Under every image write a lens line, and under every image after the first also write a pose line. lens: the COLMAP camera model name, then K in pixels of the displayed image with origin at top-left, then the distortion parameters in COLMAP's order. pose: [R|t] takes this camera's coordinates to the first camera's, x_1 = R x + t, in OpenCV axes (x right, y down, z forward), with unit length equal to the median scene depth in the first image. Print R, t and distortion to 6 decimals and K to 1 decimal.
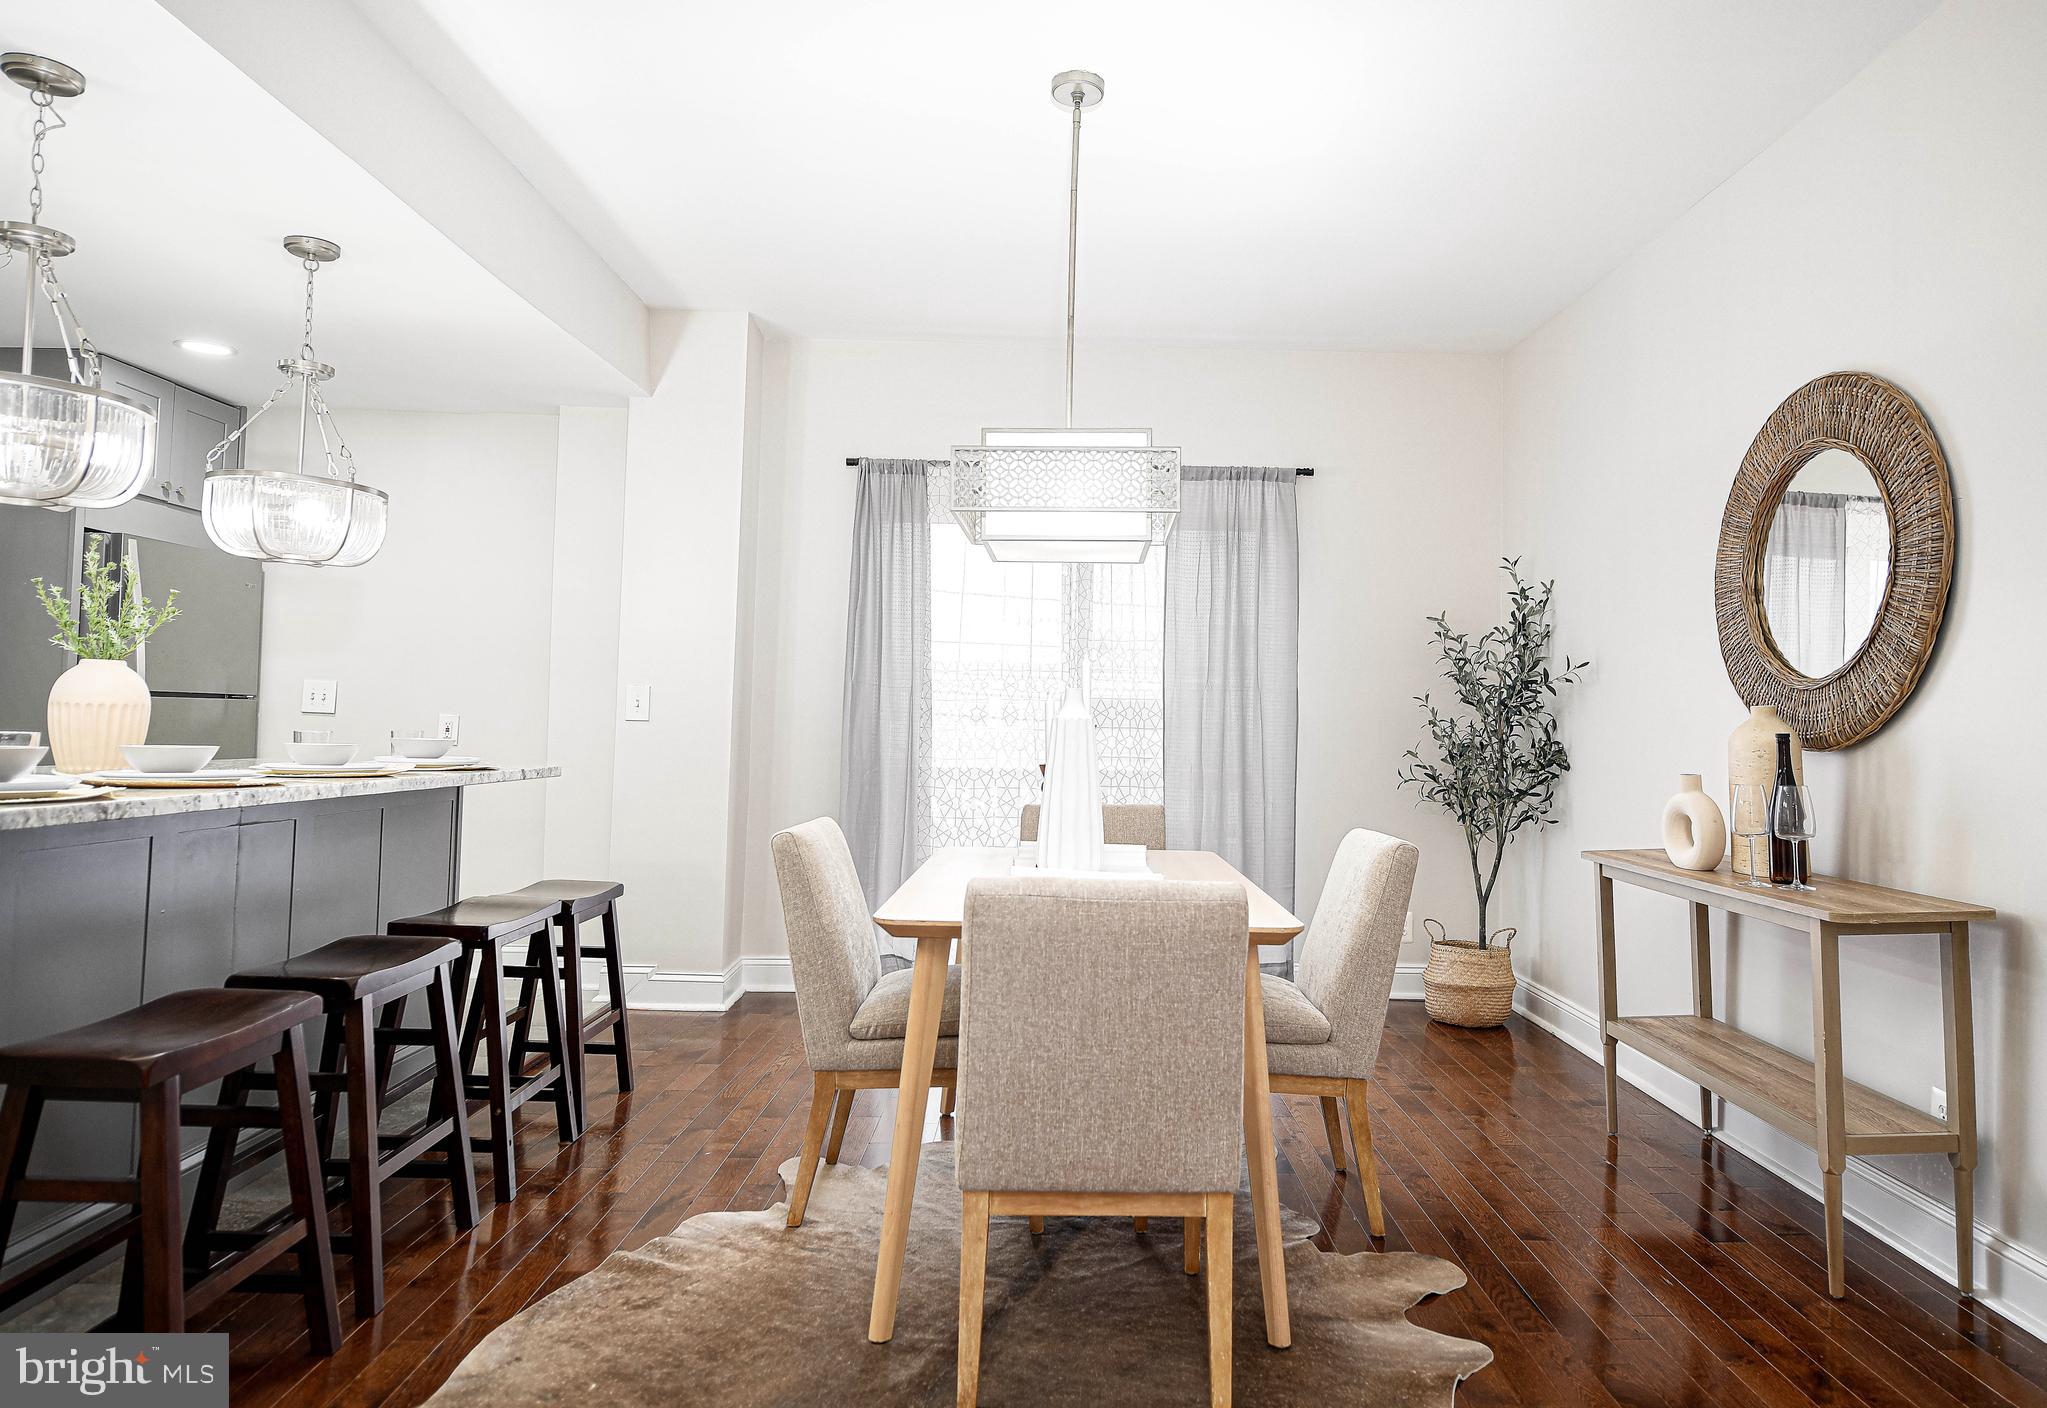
lens RADIAL K [[1306.6, 0, 1086.5], [0, 1306.6, 681.9], [0, 0, 1]] dist [-0.007205, -0.000346]
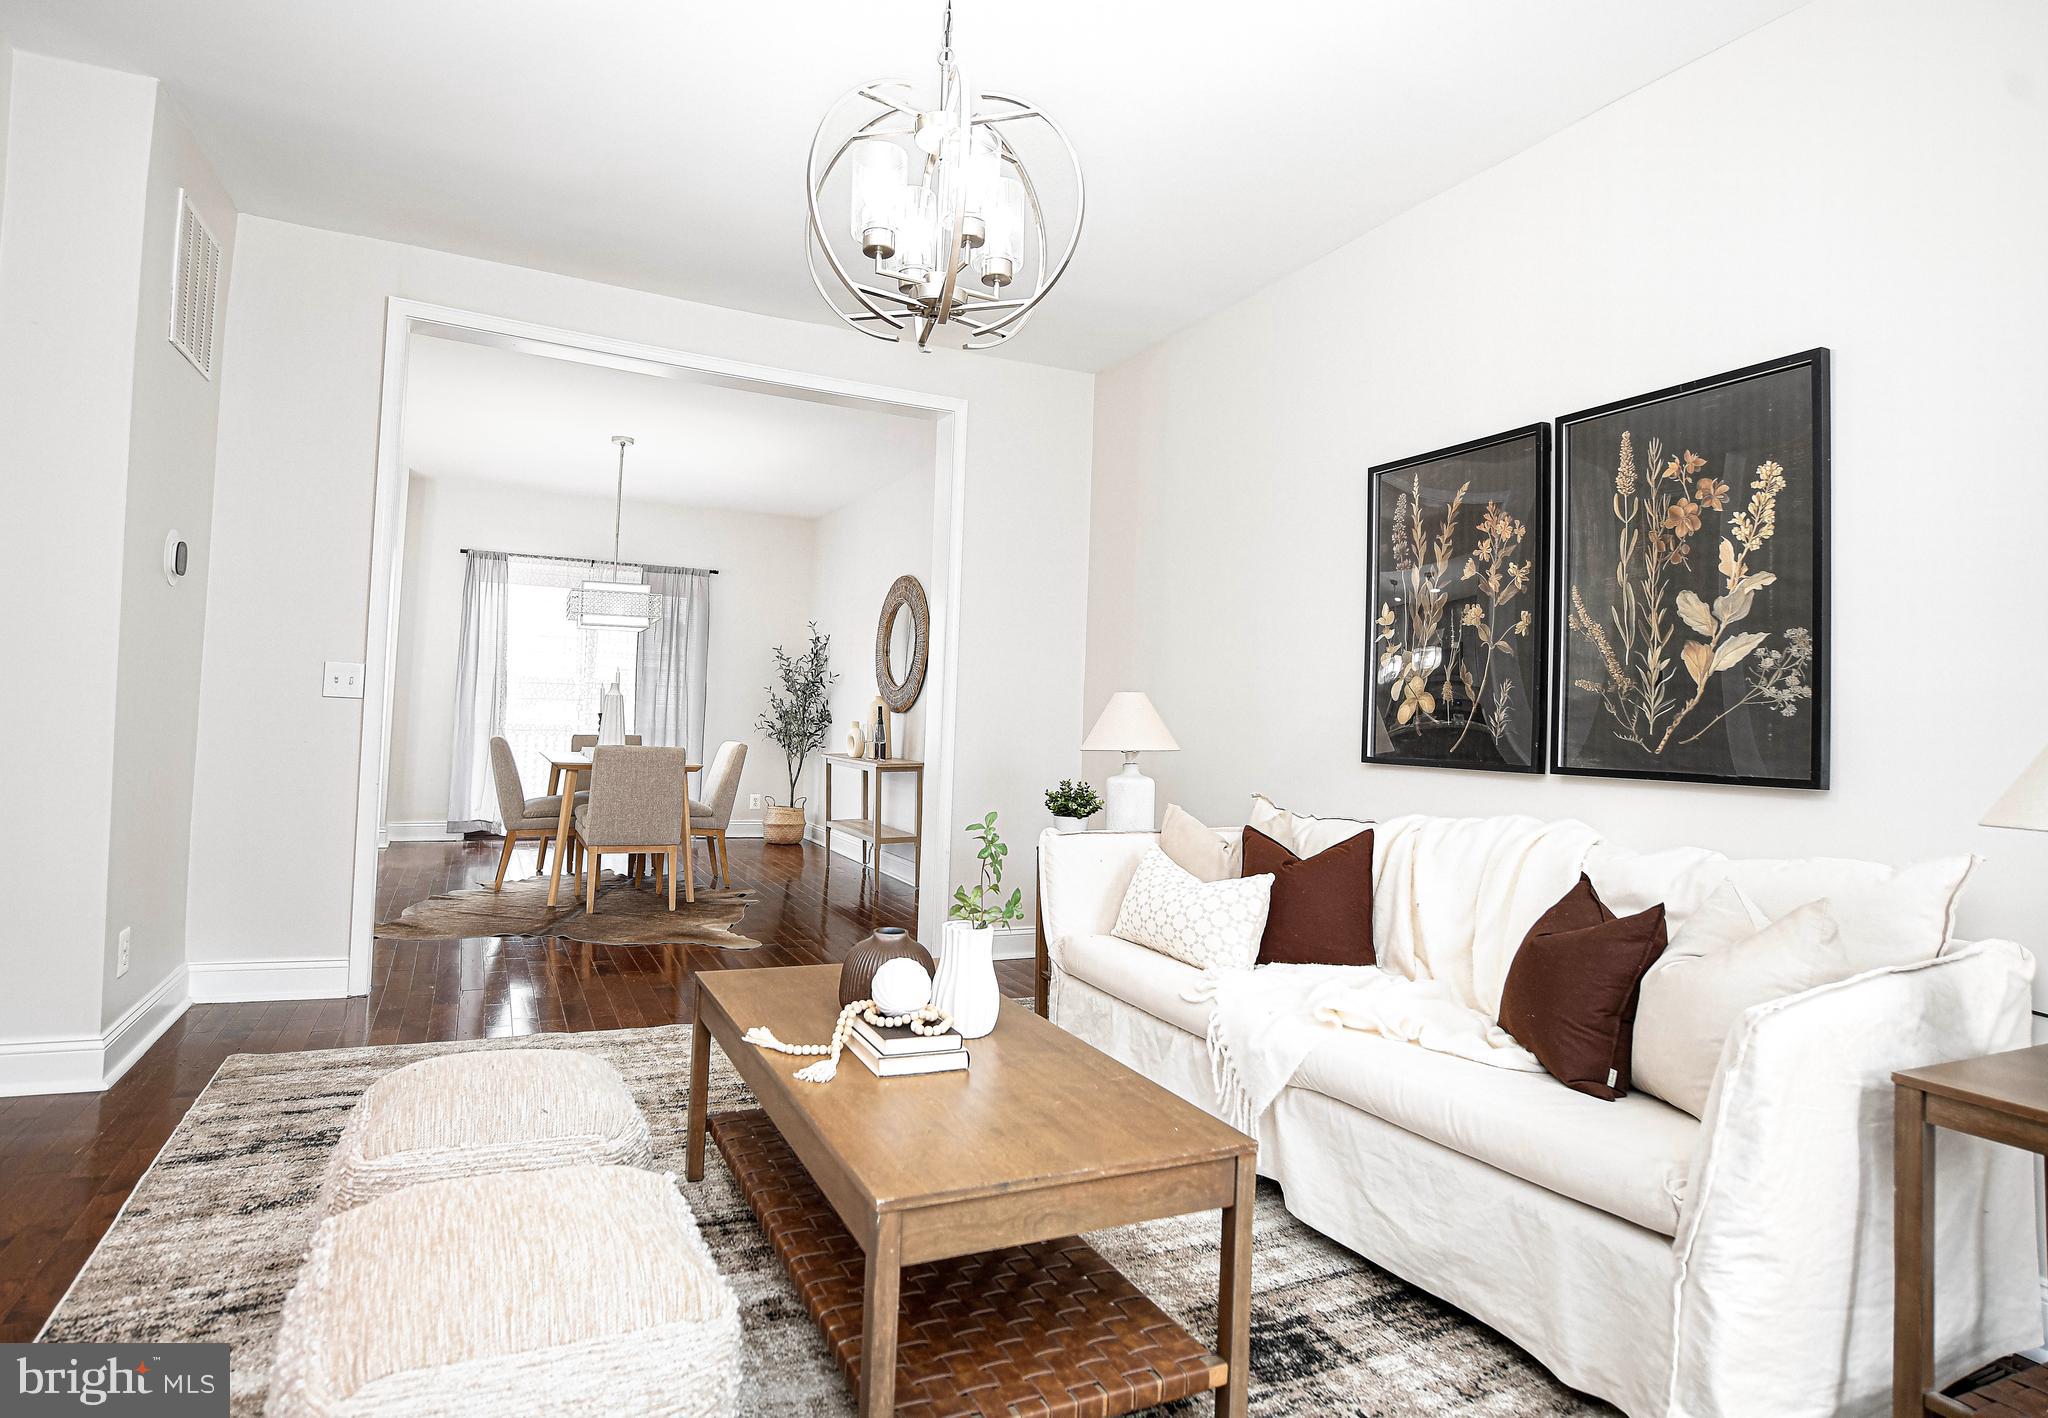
lens RADIAL K [[1110.7, 0, 977.9], [0, 1110.7, 682.1], [0, 0, 1]] dist [-0.012459, -0.000759]
pose [[0.922017, 0.029151, 0.386050, -0.163831], [-0.034755, 0.999367, 0.007544, -0.031647], [-0.385586, -0.020373, 0.922447, -1.075581]]
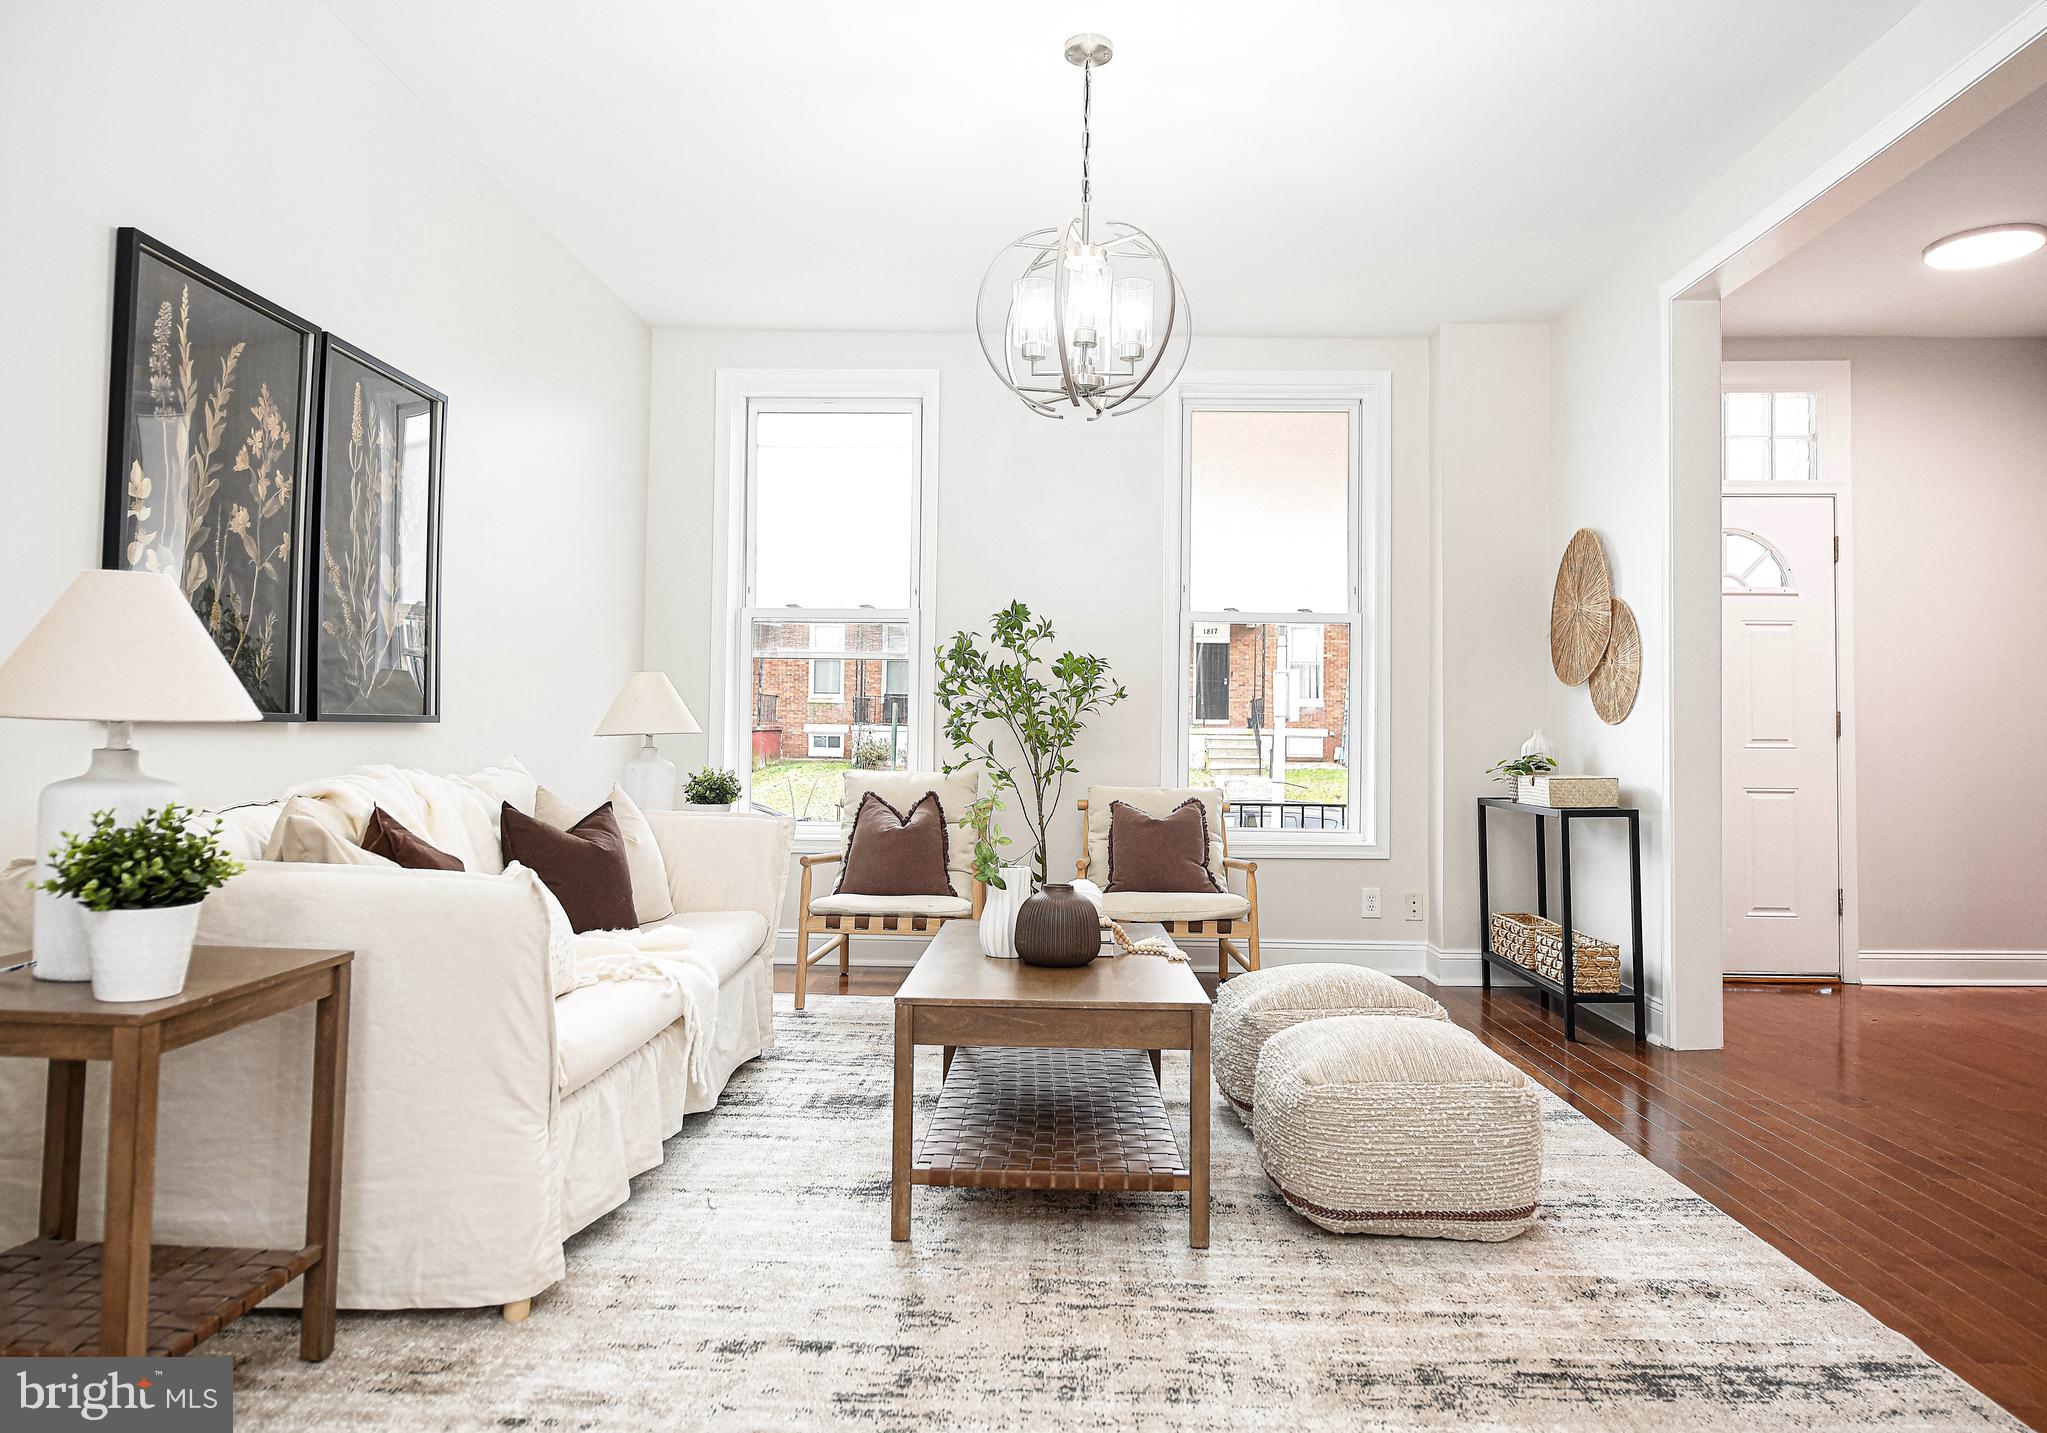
lens RADIAL K [[1363.2, 0, 1023.0], [0, 1363.2, 708.8], [0, 0, 1]] dist [-0.018570, 0.000489]
pose [[-0.997328, -0.030799, 0.066238, -0.000468], [-0.034861, 0.997524, -0.061074, 0.054913], [-0.064193, -0.063220, -0.995933, 0.342839]]
